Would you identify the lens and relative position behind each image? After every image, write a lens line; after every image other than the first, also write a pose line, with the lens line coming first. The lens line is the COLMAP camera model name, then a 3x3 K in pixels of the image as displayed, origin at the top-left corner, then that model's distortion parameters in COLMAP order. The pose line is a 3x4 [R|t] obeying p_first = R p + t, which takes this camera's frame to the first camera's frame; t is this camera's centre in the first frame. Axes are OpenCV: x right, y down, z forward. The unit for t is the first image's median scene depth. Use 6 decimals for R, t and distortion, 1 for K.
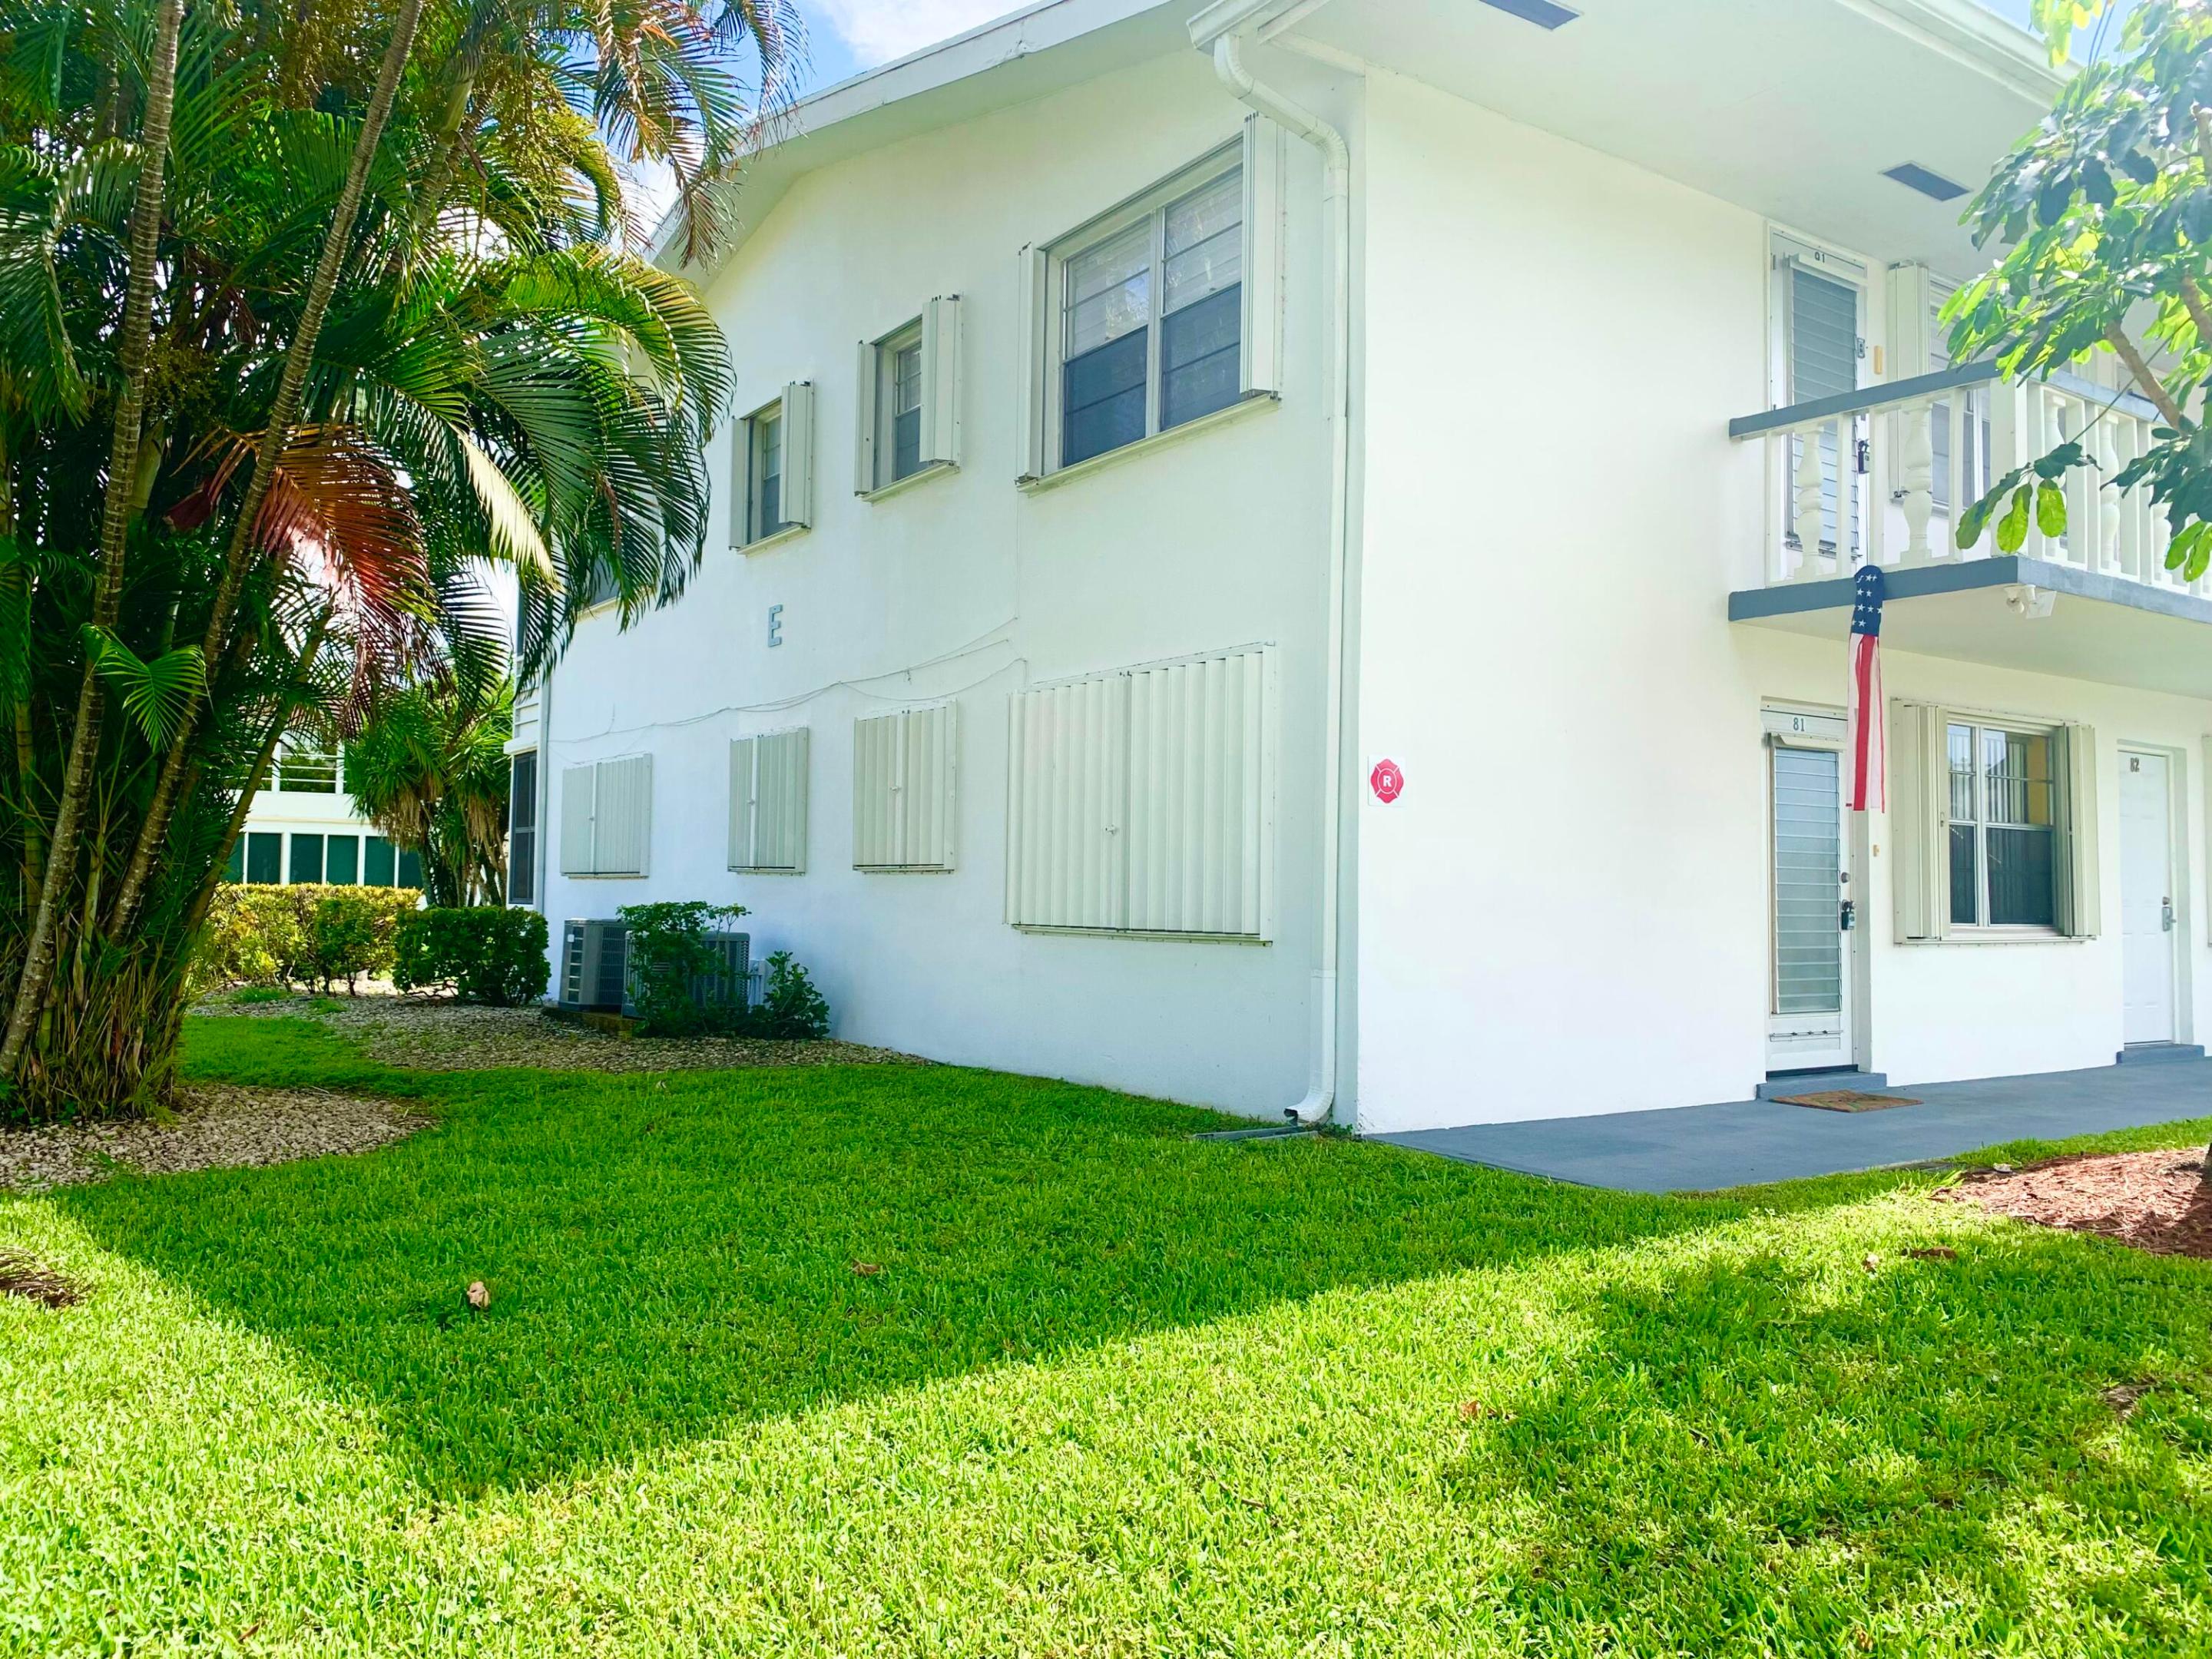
lens RADIAL K [[1689.8, 0, 1094.2], [0, 1689.8, 817.4], [0, 0, 1]] dist [0.066308, -0.093180]
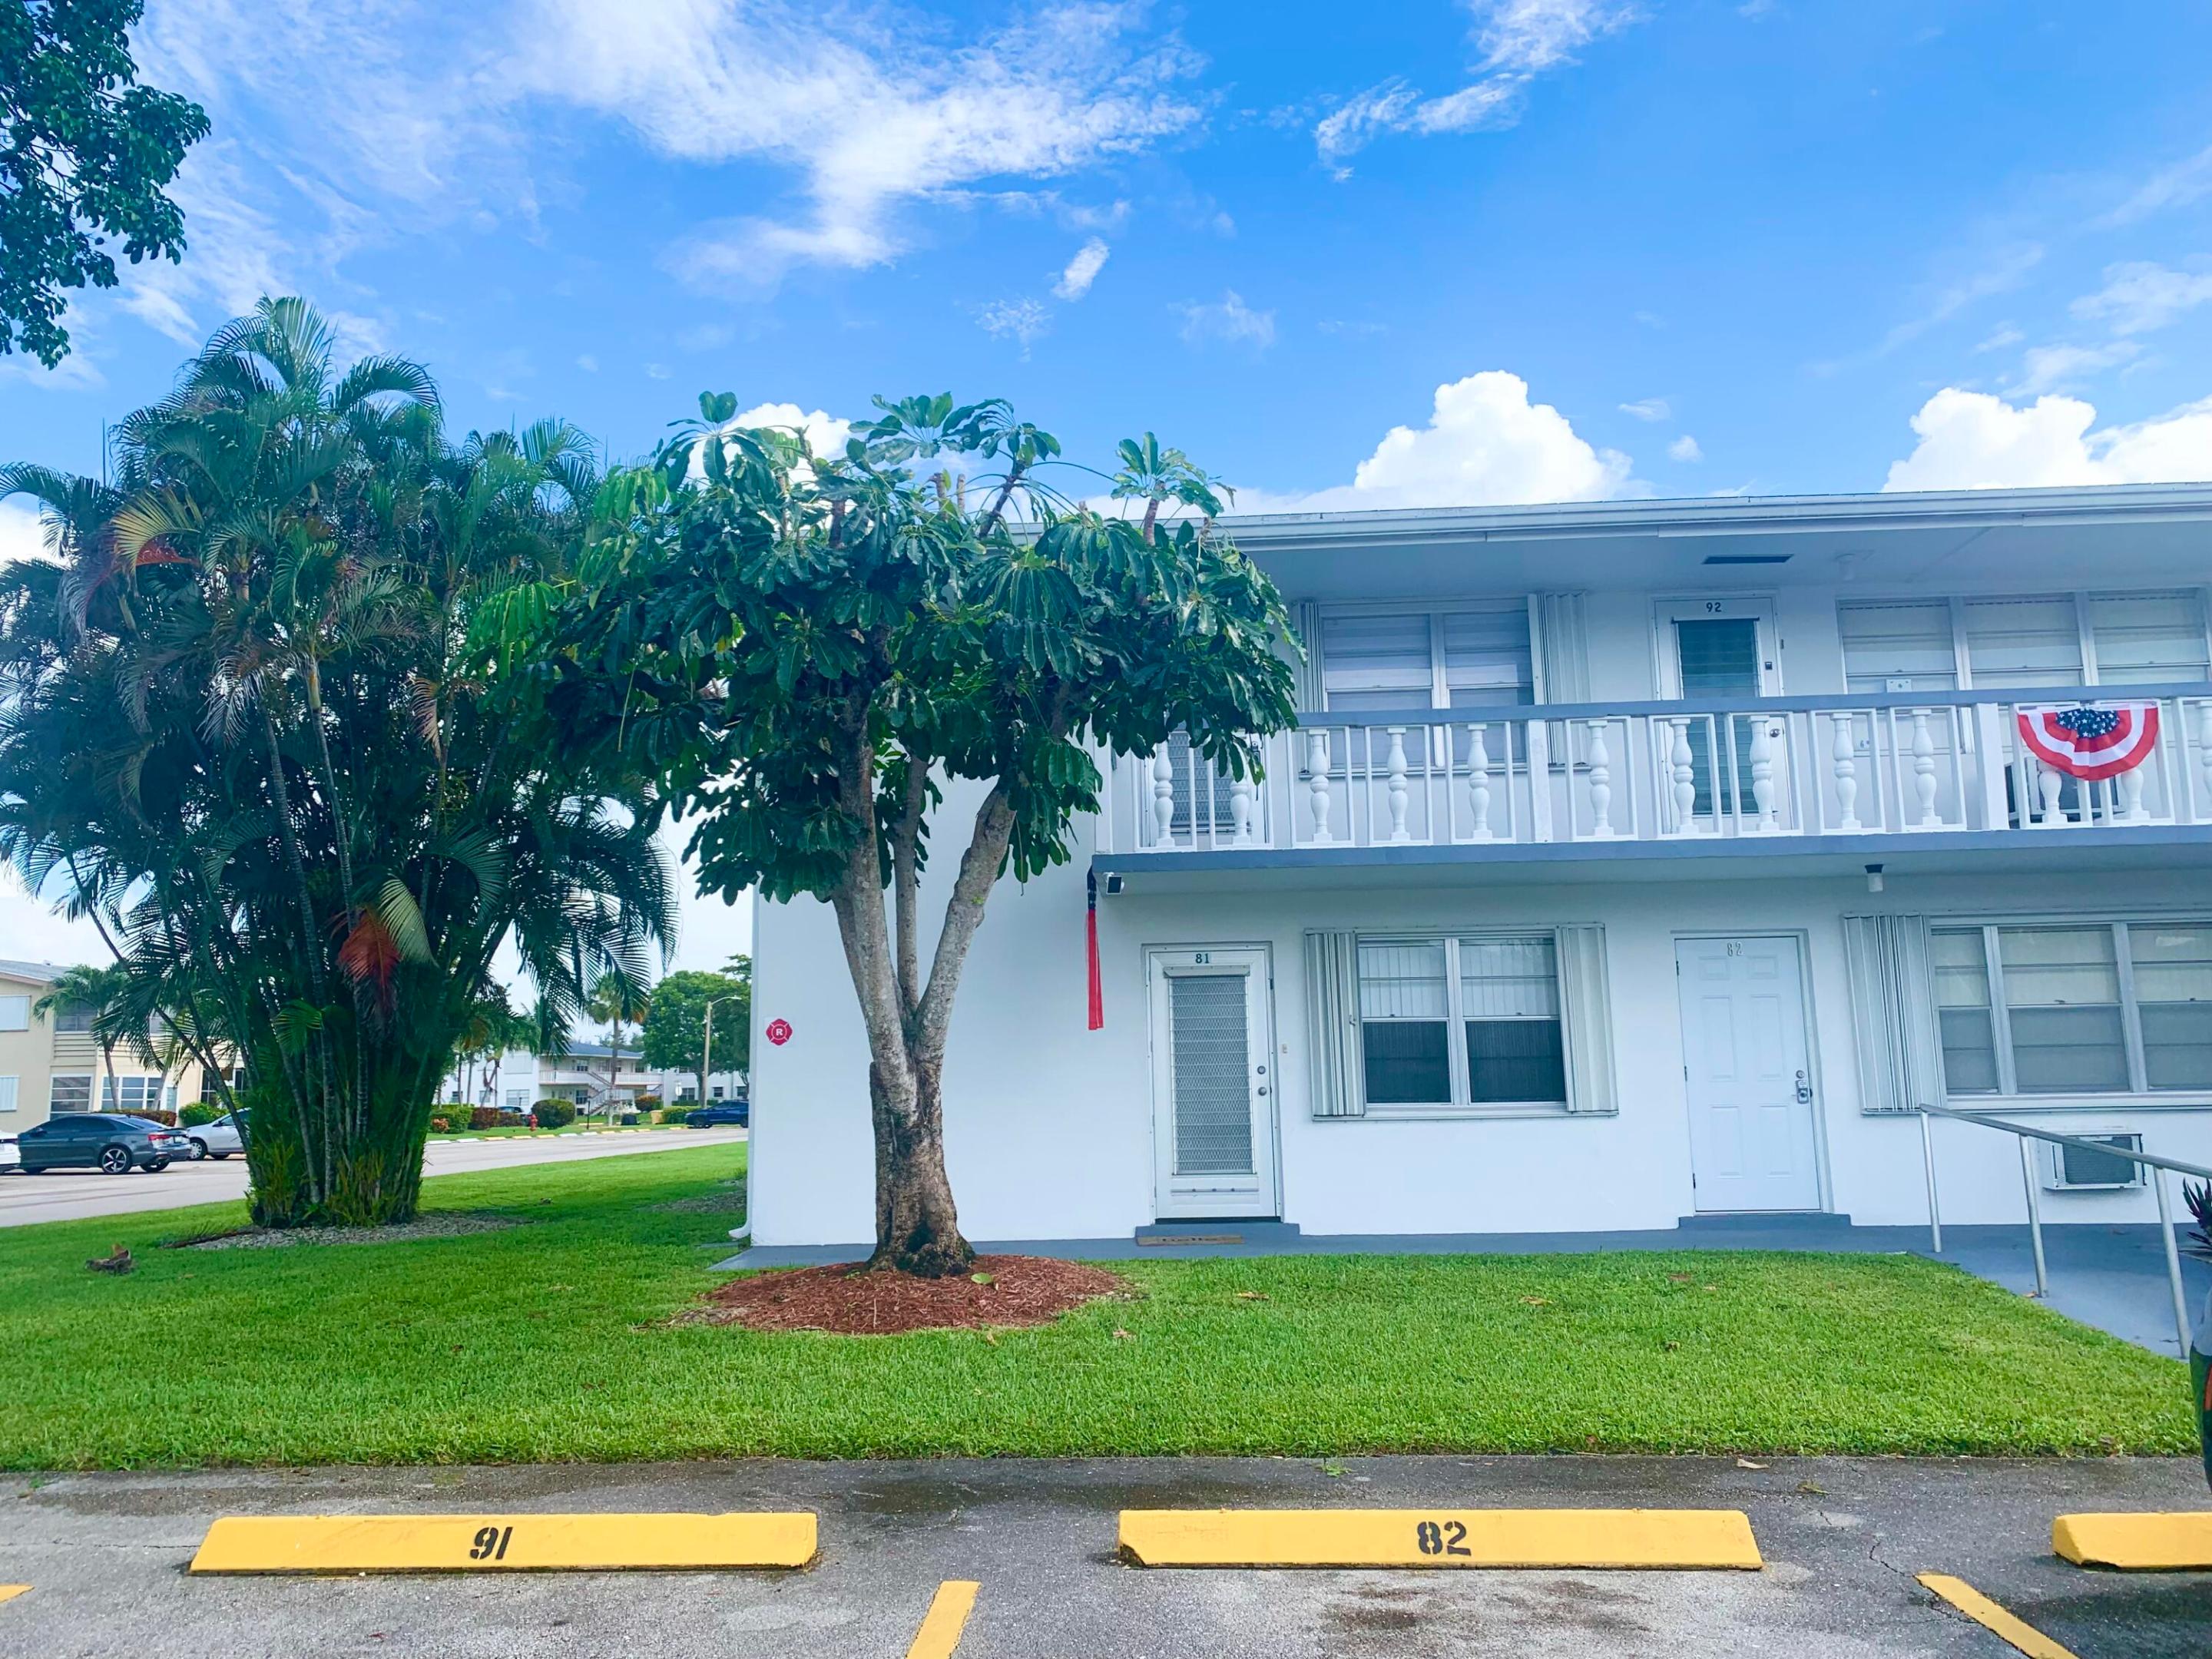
lens RADIAL K [[1689.8, 0, 1094.2], [0, 1689.8, 817.4], [0, 0, 1]] dist [0.066308, -0.093180]
pose [[0.785799, -0.128364, -0.605015, 1.158705], [0.061743, 0.989620, -0.129771, 0.003133], [0.615393, 0.064618, 0.785568, -0.122146]]
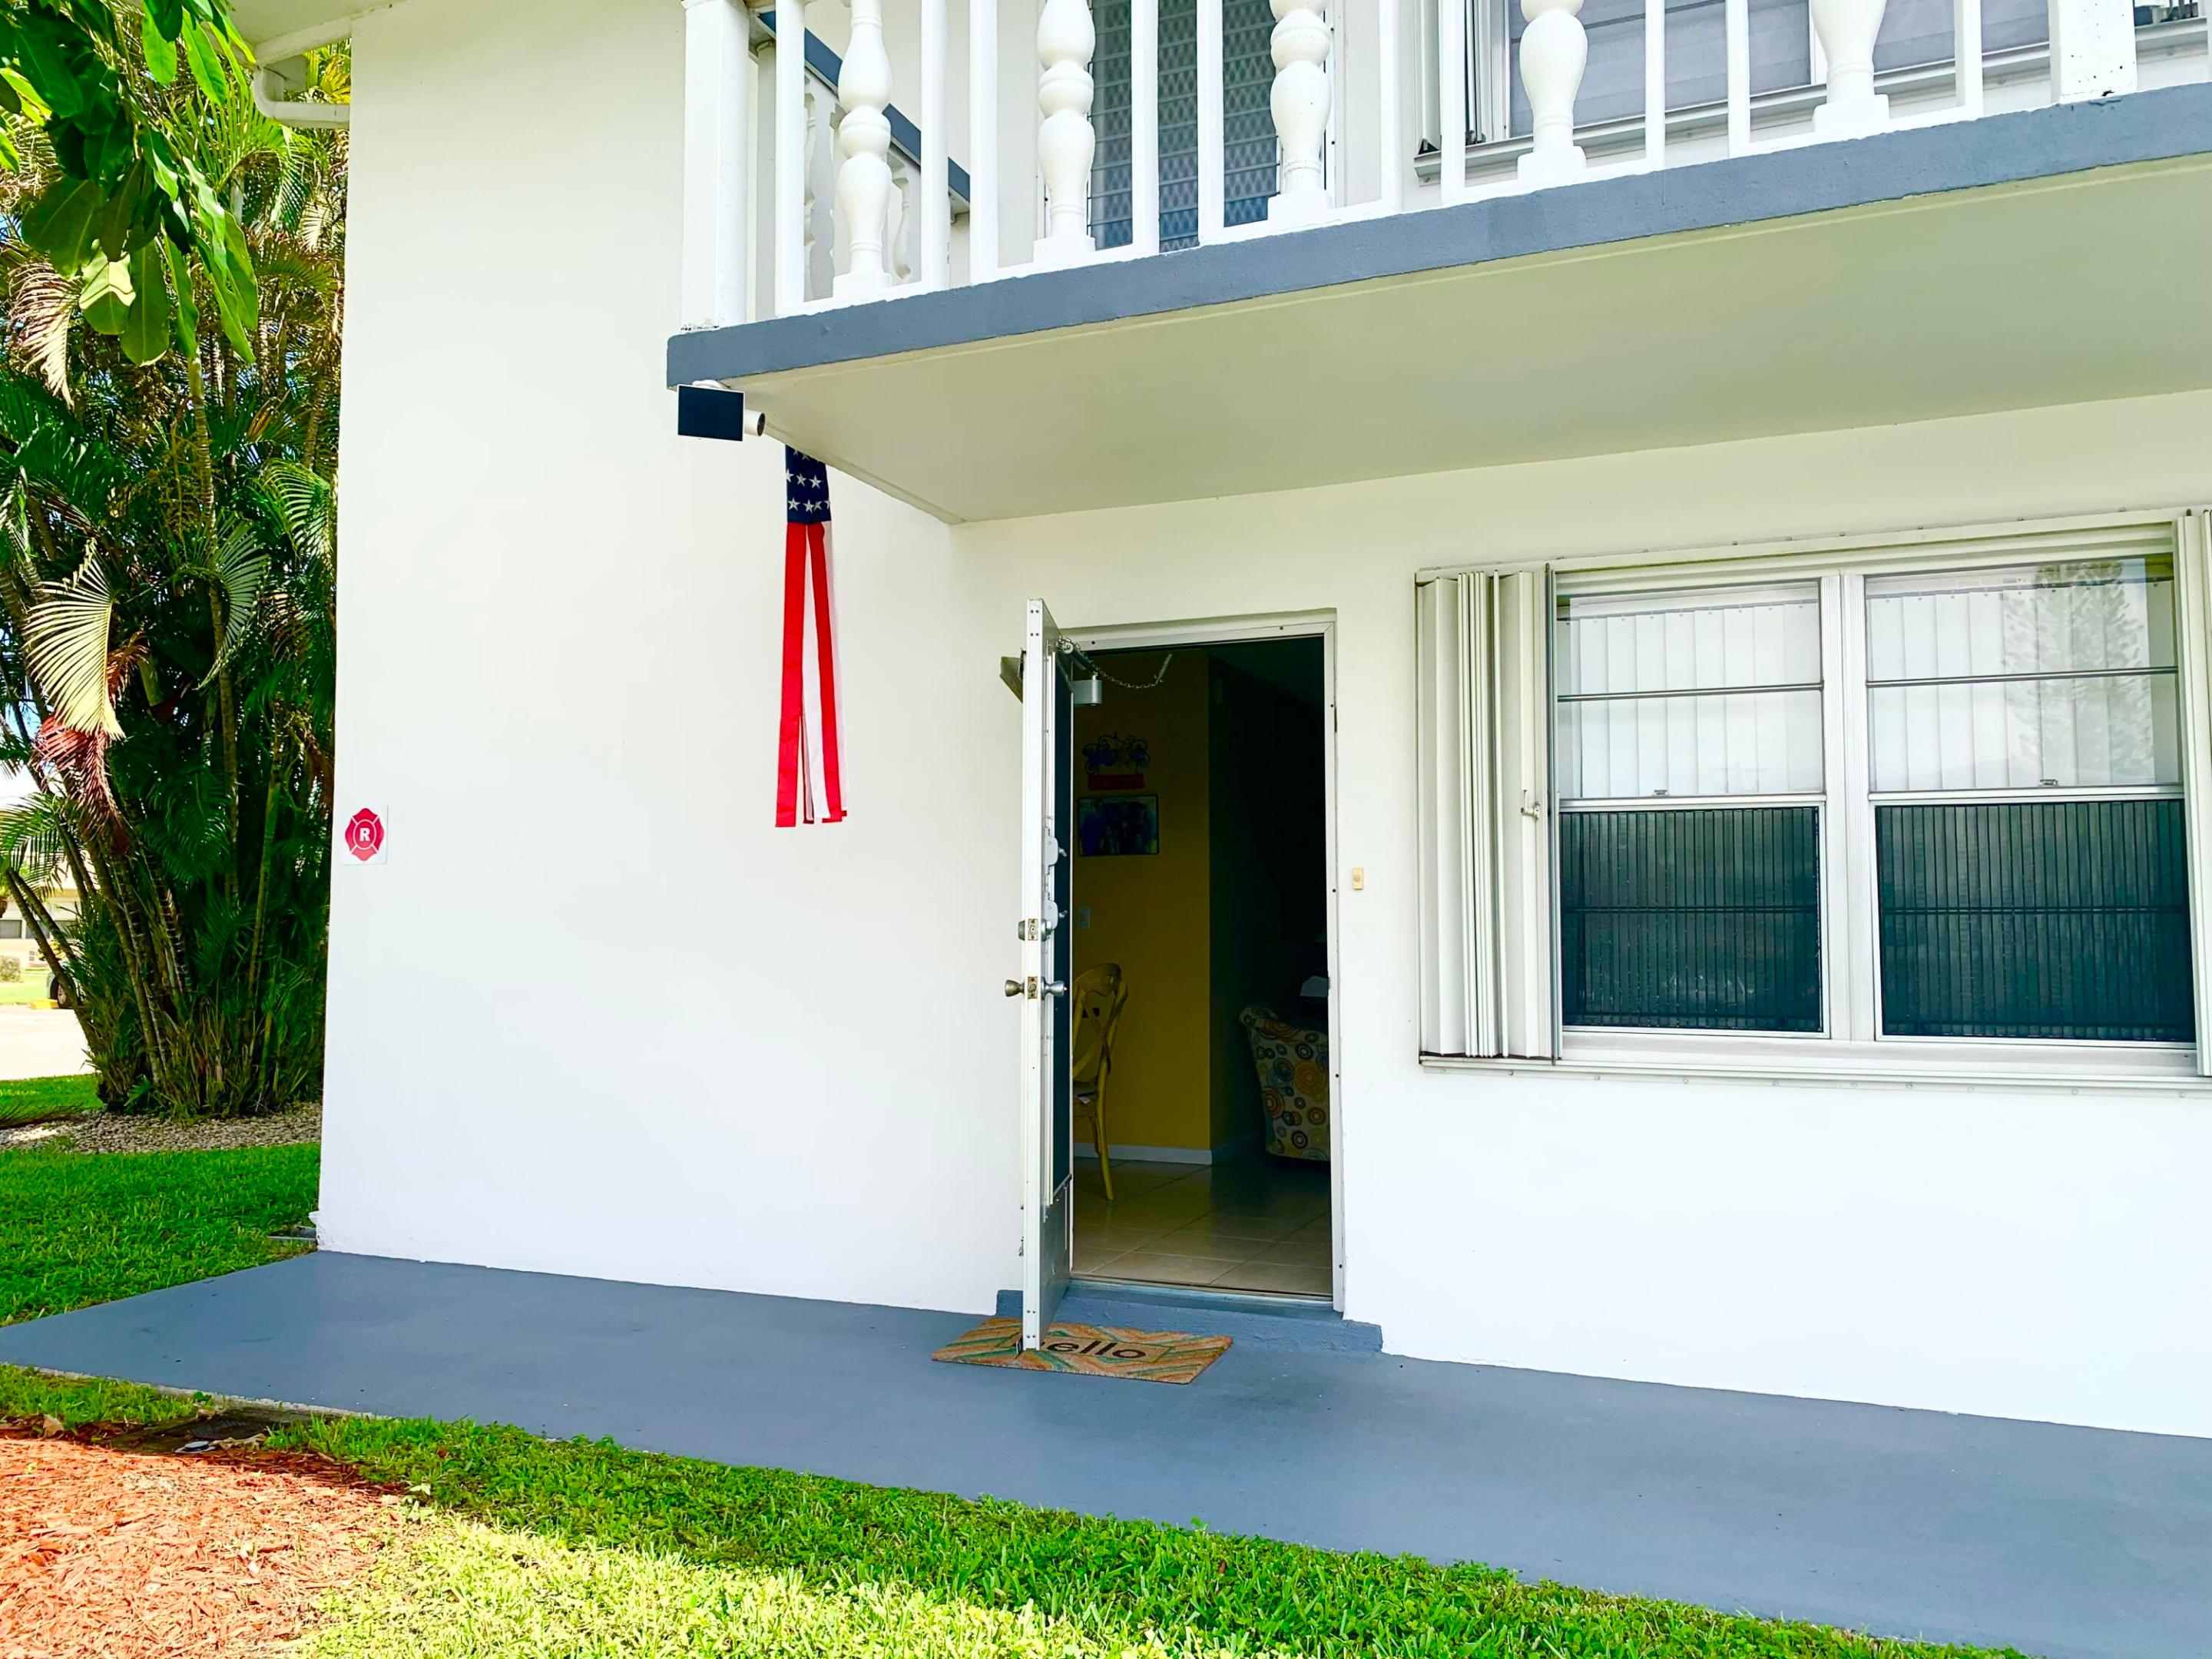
lens RADIAL K [[1689.8, 0, 1094.2], [0, 1689.8, 817.4], [0, 0, 1]] dist [0.066308, -0.093180]
pose [[0.530319, -0.071059, -0.844815, 0.849173], [0.043594, 0.997449, -0.056532, 0.026692], [0.846677, -0.006849, 0.532063, 0.668710]]
